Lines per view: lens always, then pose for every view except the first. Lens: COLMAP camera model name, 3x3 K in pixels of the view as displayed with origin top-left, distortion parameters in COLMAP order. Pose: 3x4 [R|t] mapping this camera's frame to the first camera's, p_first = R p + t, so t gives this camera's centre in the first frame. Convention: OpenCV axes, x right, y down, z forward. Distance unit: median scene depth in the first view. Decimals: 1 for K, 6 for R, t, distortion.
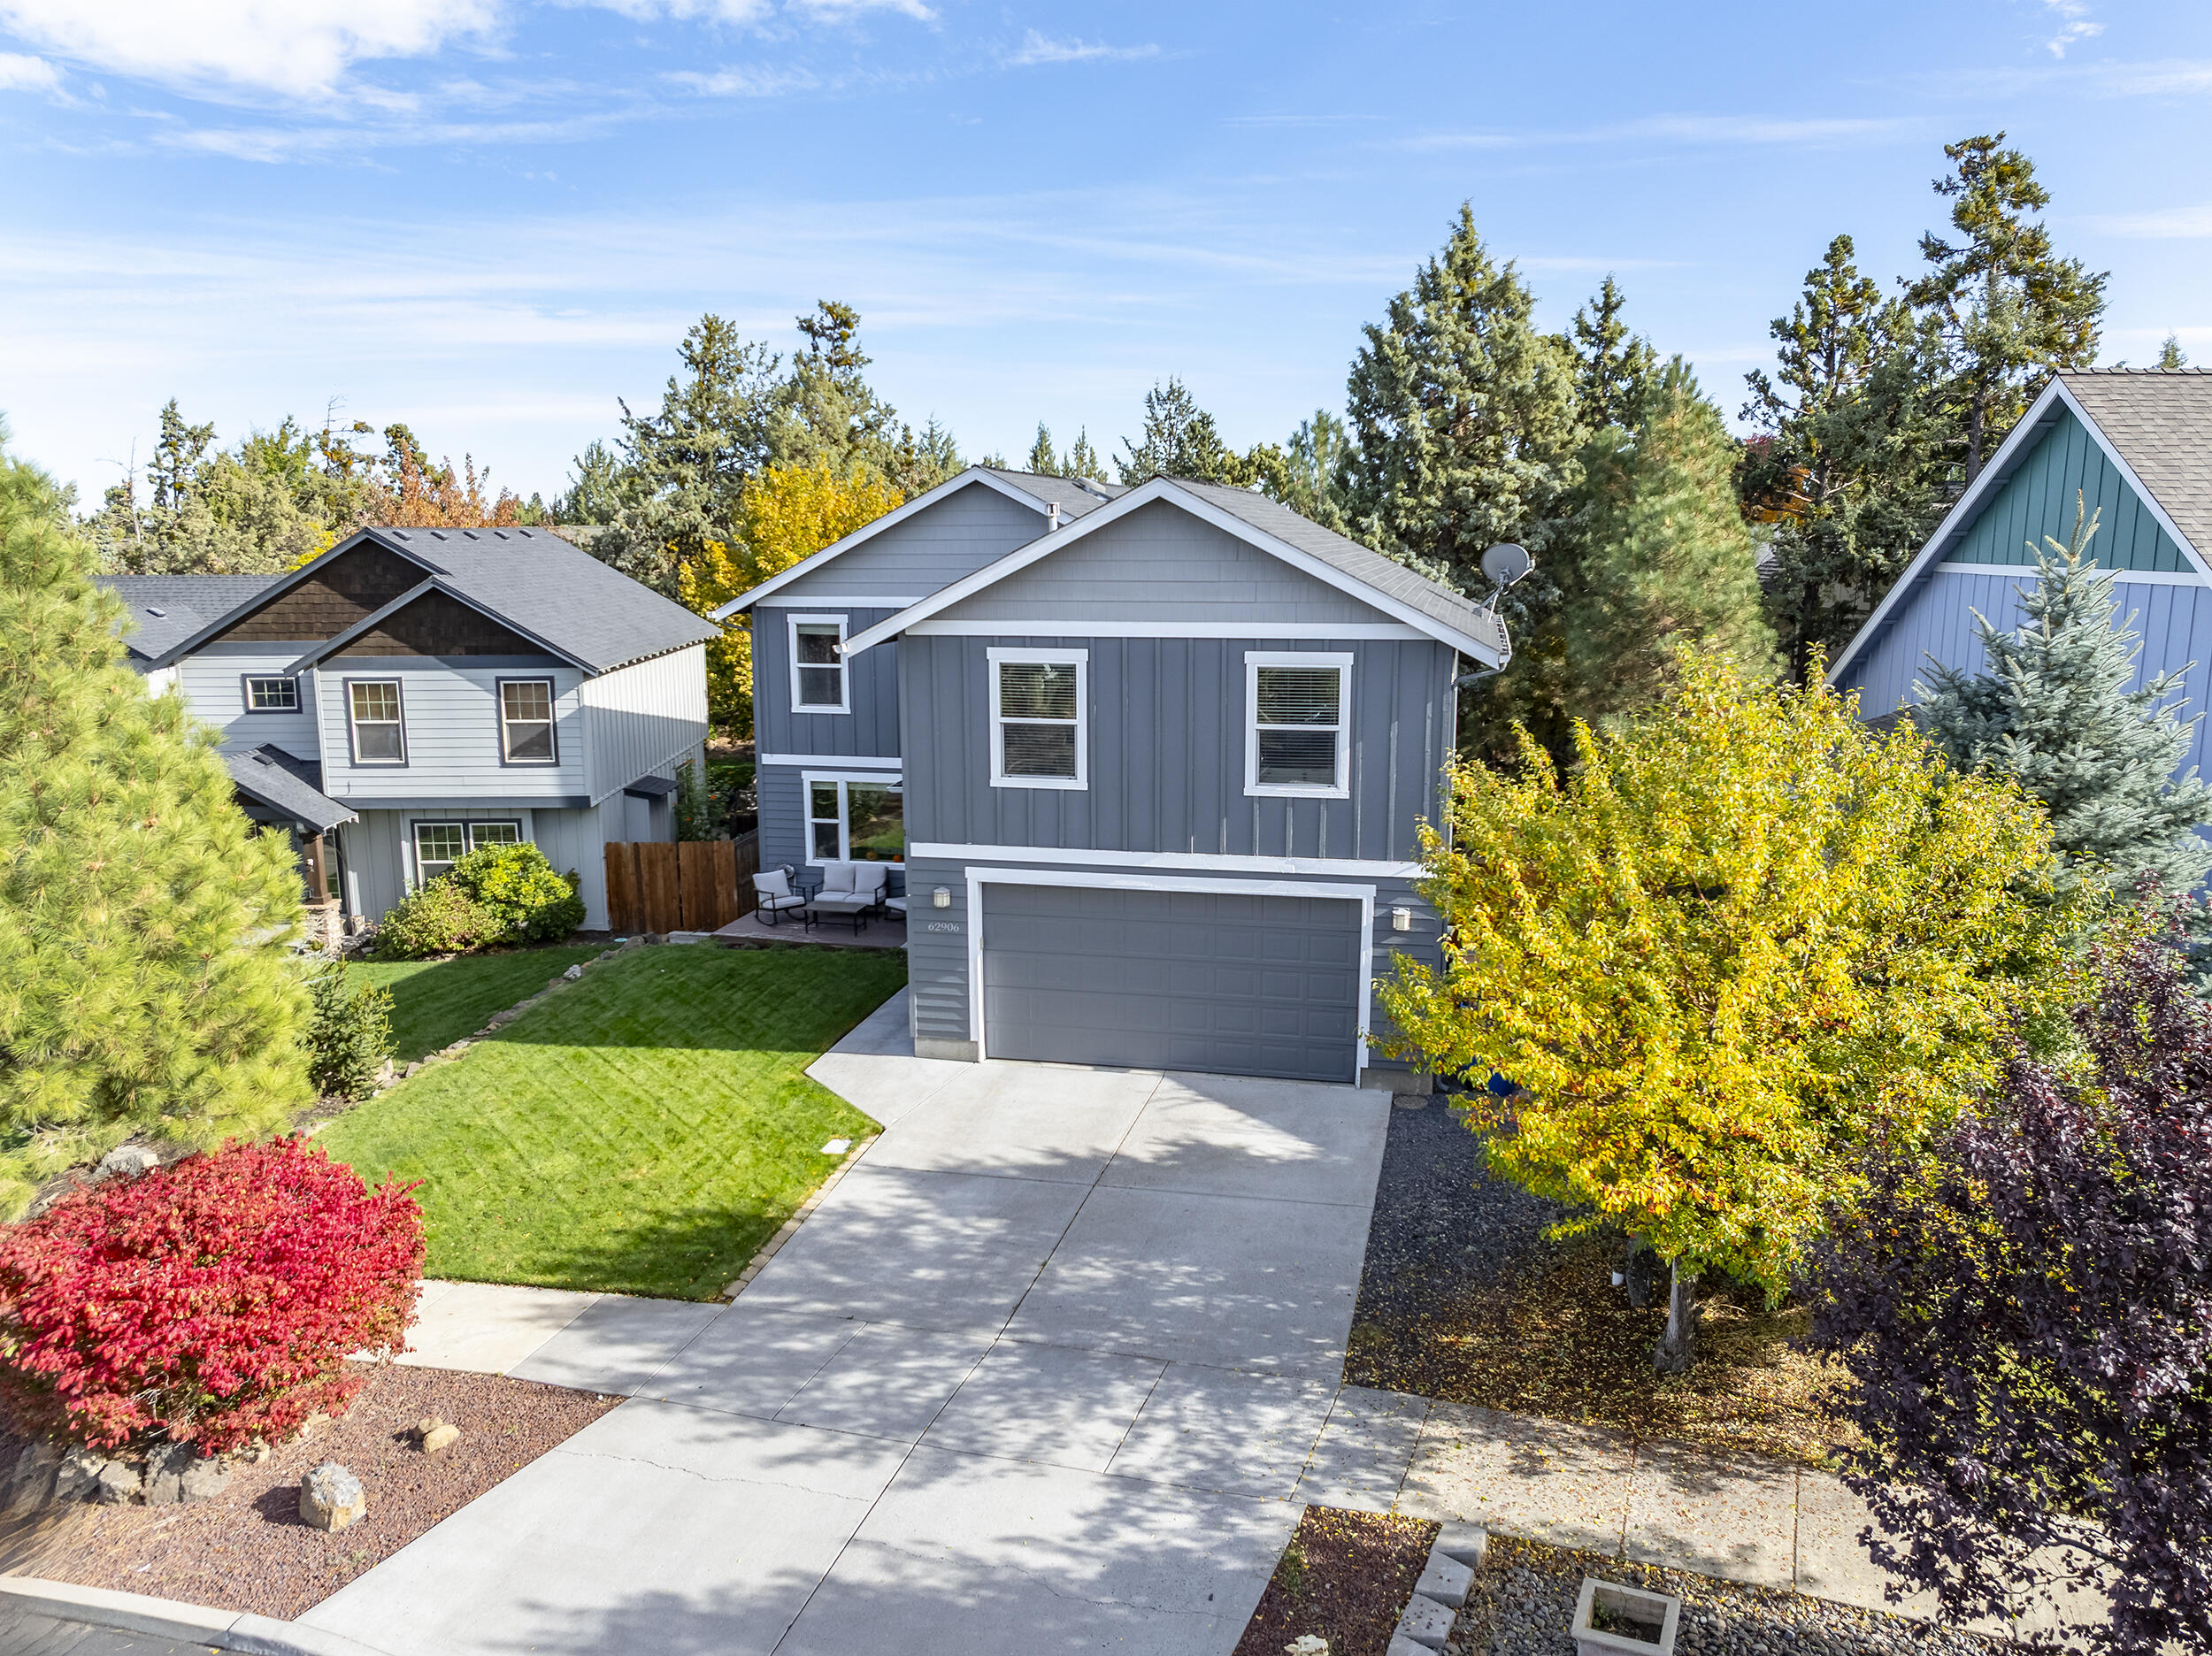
lens RADIAL K [[1553.6, 0, 1111.8], [0, 1553.6, 815.0], [0, 0, 1]] dist [-0.027053, 0.005215]
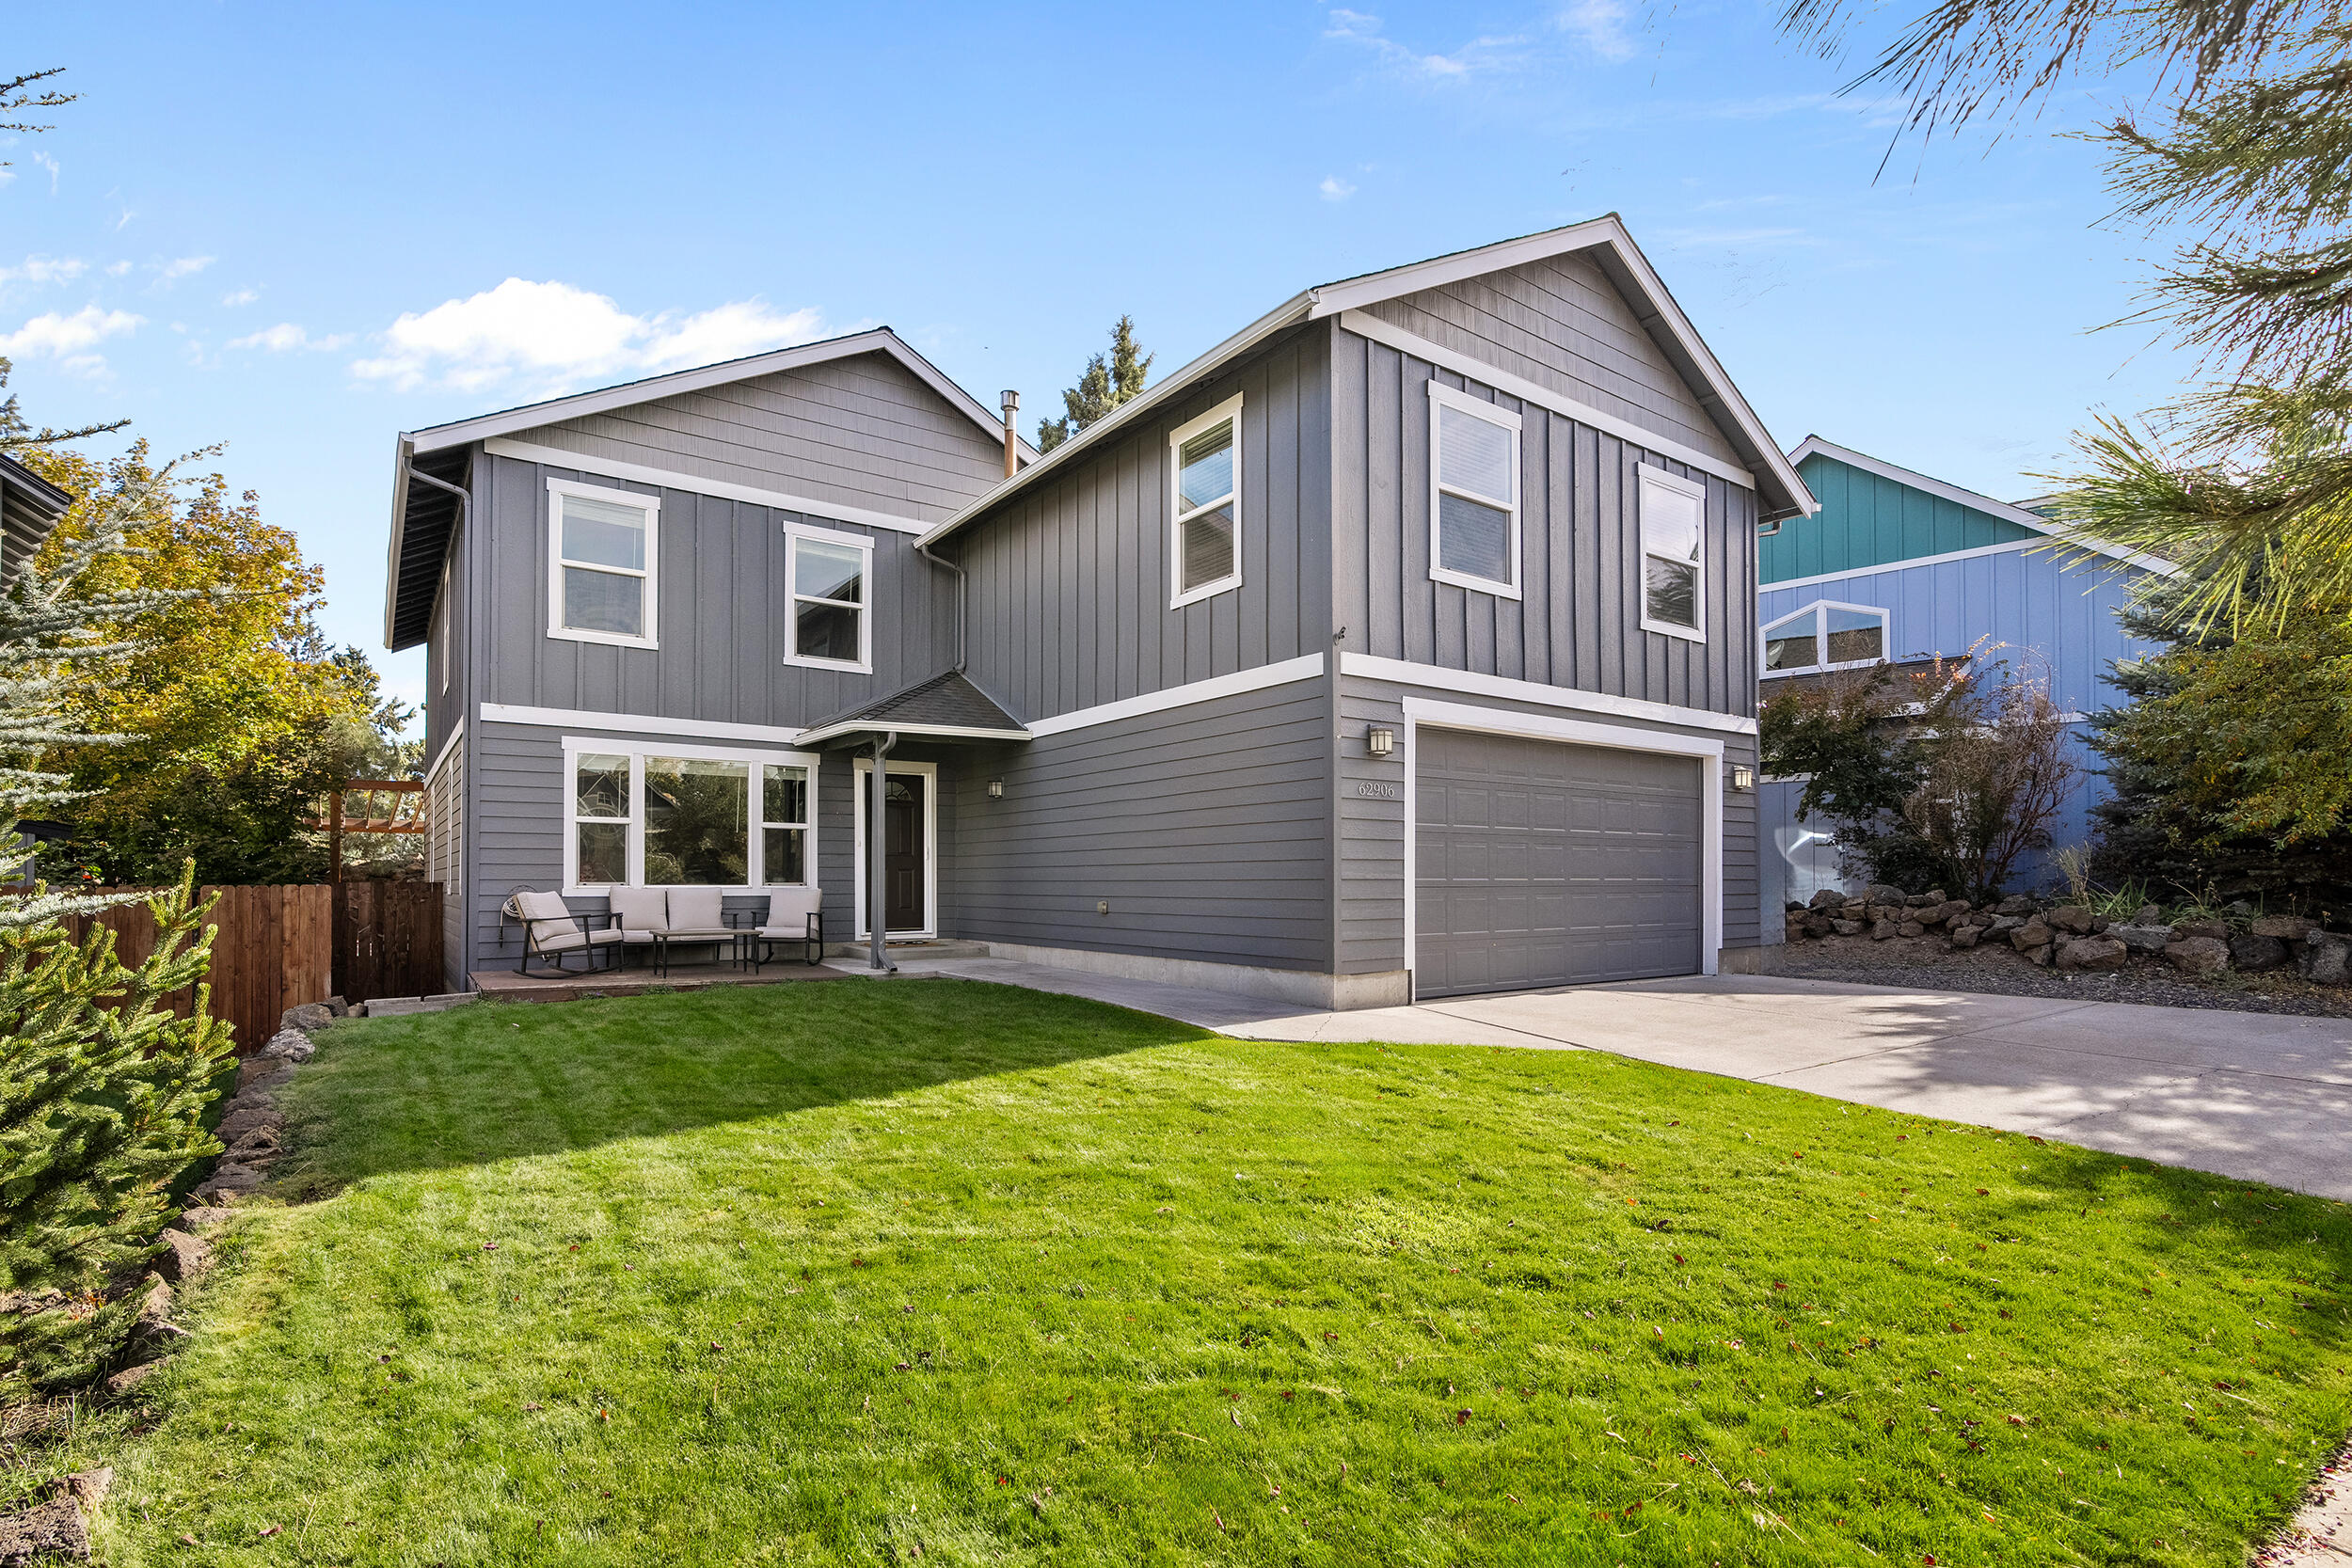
lens RADIAL K [[1127.0, 0, 1171.4], [0, 1127.0, 883.0], [0, 0, 1]] dist [-0.000670, 0.000164]
pose [[0.665043, 0.003383, 0.746797, -0.514702], [0.131298, 0.983884, -0.121381, 0.155825], [-0.735172, 0.178777, 0.653881, 0.763590]]
